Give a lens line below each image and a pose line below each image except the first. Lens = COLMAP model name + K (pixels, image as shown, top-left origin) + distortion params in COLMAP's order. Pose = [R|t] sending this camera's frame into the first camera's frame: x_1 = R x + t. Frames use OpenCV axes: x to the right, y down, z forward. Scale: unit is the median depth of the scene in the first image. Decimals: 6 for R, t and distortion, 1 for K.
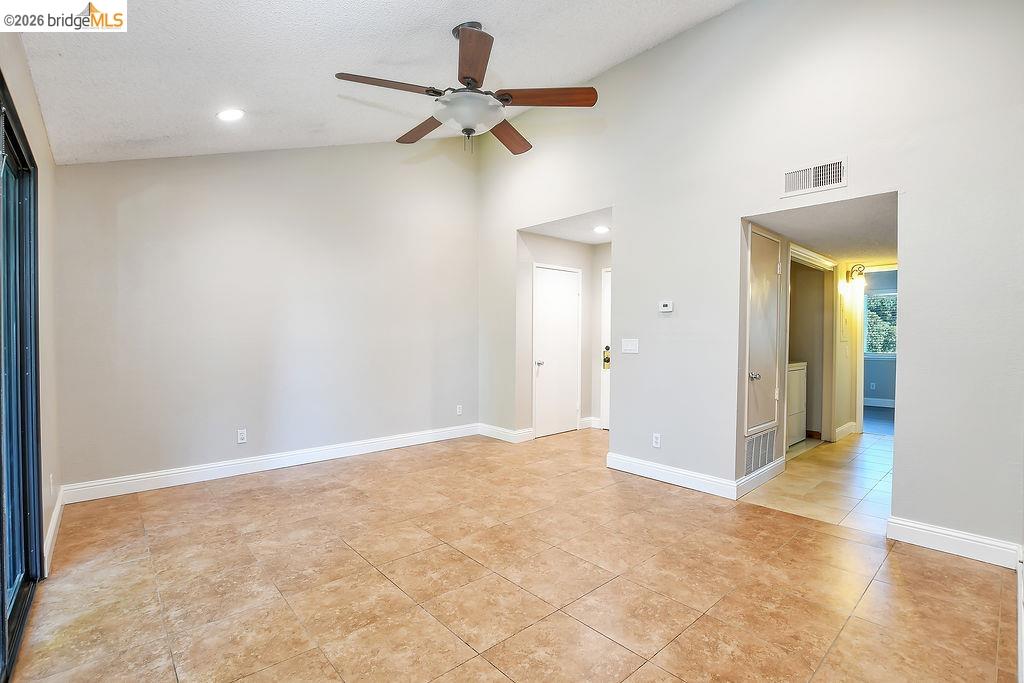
lens RADIAL K [[467.5, 0, 511.4], [0, 467.5, 347.0], [0, 0, 1]] dist [-0.022451, -0.000140]
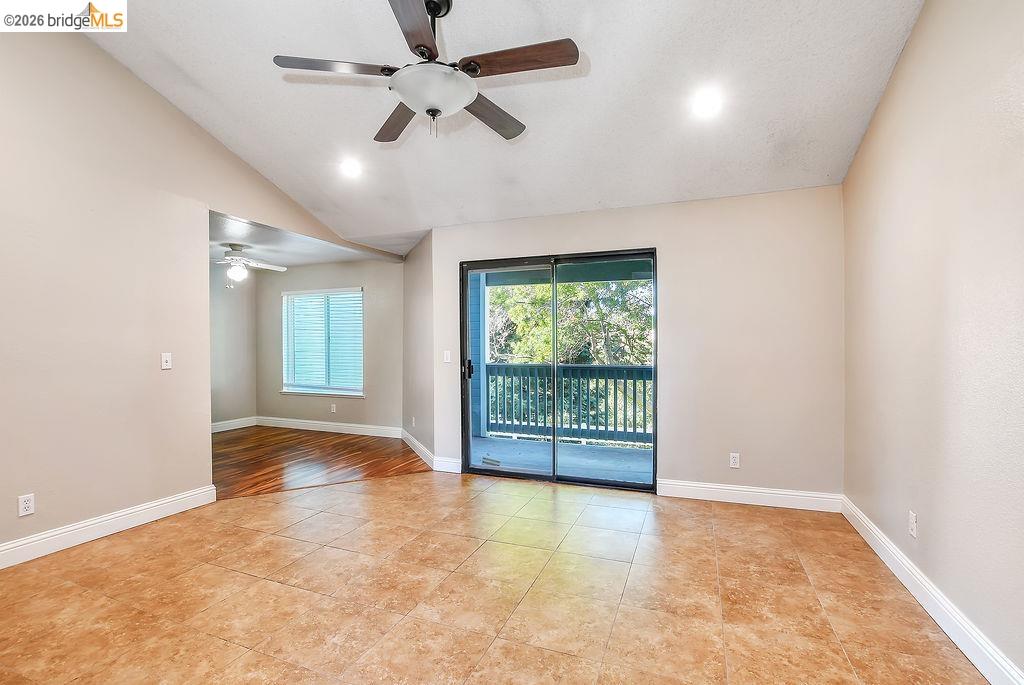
lens RADIAL K [[467.5, 0, 511.4], [0, 467.5, 348.0], [0, 0, 1]] dist [-0.022451, -0.000140]
pose [[-0.893665, 0.002796, -0.448727, 0.164993], [-0.008261, 0.999709, 0.022682, -0.047395], [0.448659, 0.023977, -0.893381, 1.810679]]
